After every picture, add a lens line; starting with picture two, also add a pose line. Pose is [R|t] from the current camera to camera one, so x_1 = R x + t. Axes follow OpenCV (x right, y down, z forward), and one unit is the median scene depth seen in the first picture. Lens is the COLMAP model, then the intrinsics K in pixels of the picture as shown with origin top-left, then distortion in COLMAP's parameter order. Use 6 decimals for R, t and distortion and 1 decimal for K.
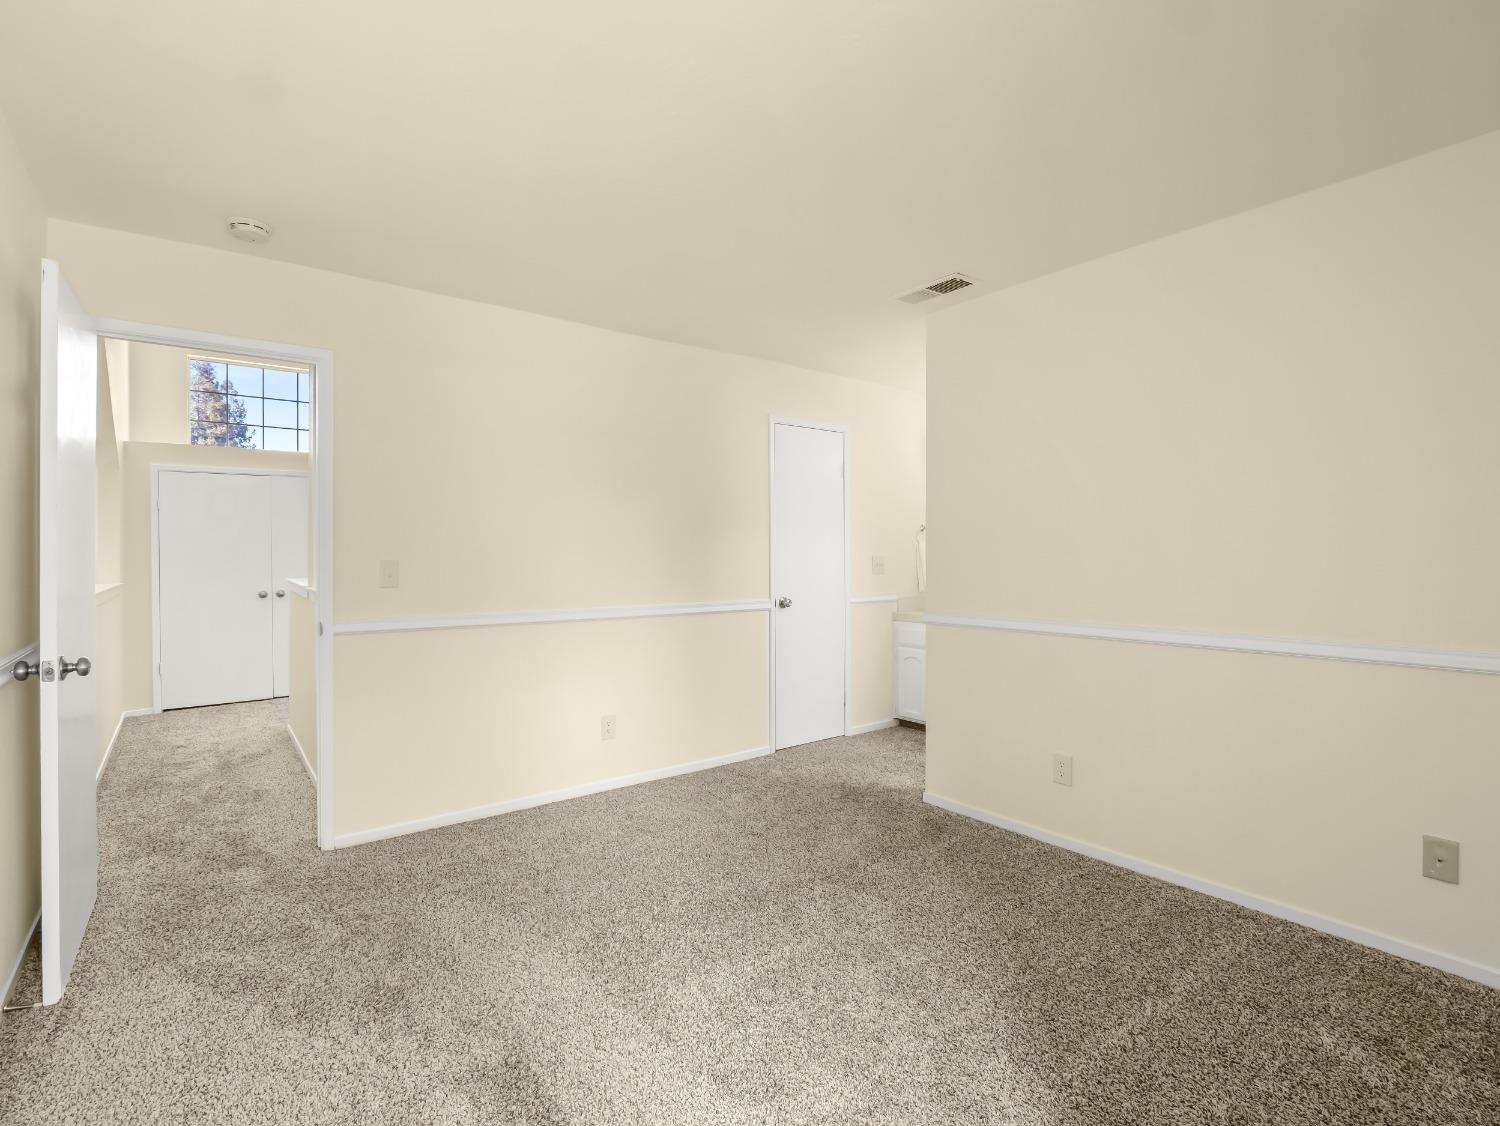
lens RADIAL K [[736.0, 0, 745.7], [0, 736.0, 559.3], [0, 0, 1]] dist [-0.007644, -0.005279]
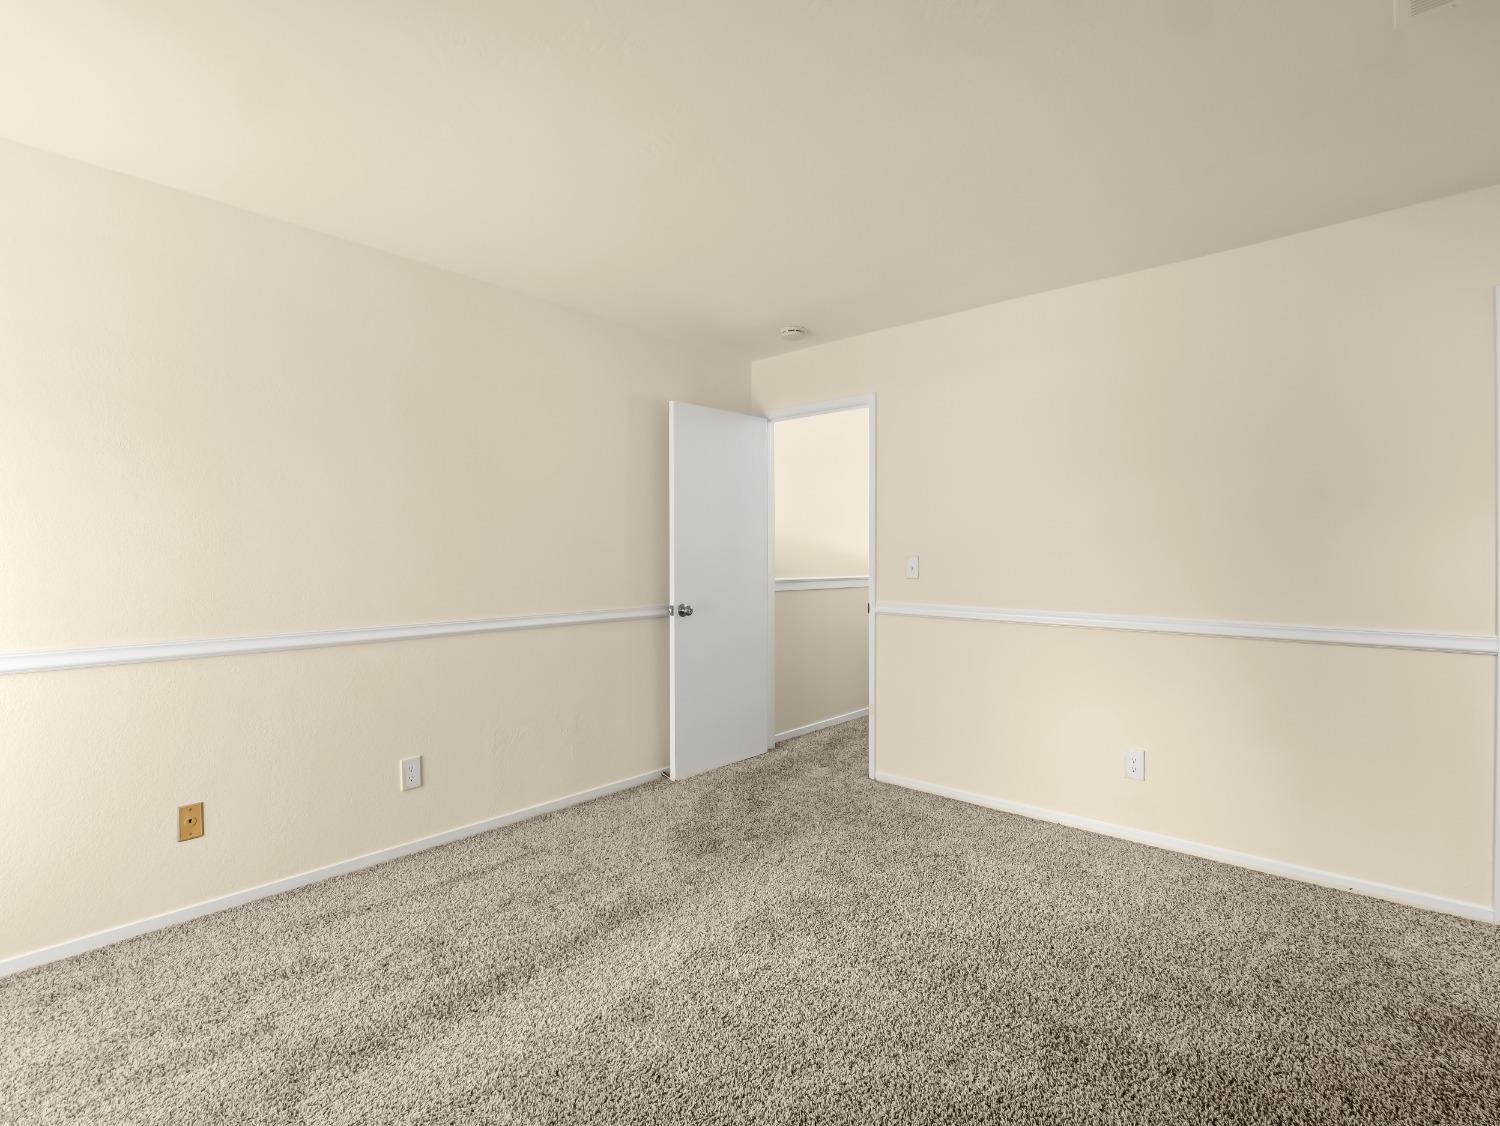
lens RADIAL K [[736.0, 0, 748.3], [0, 736.0, 559.9], [0, 0, 1]] dist [-0.007644, -0.005279]
pose [[0.170195, 0.007876, -0.985379, 0.737589], [-0.003543, 0.999966, 0.007381, -0.000674], [0.985404, 0.002235, 0.170217, 0.611873]]
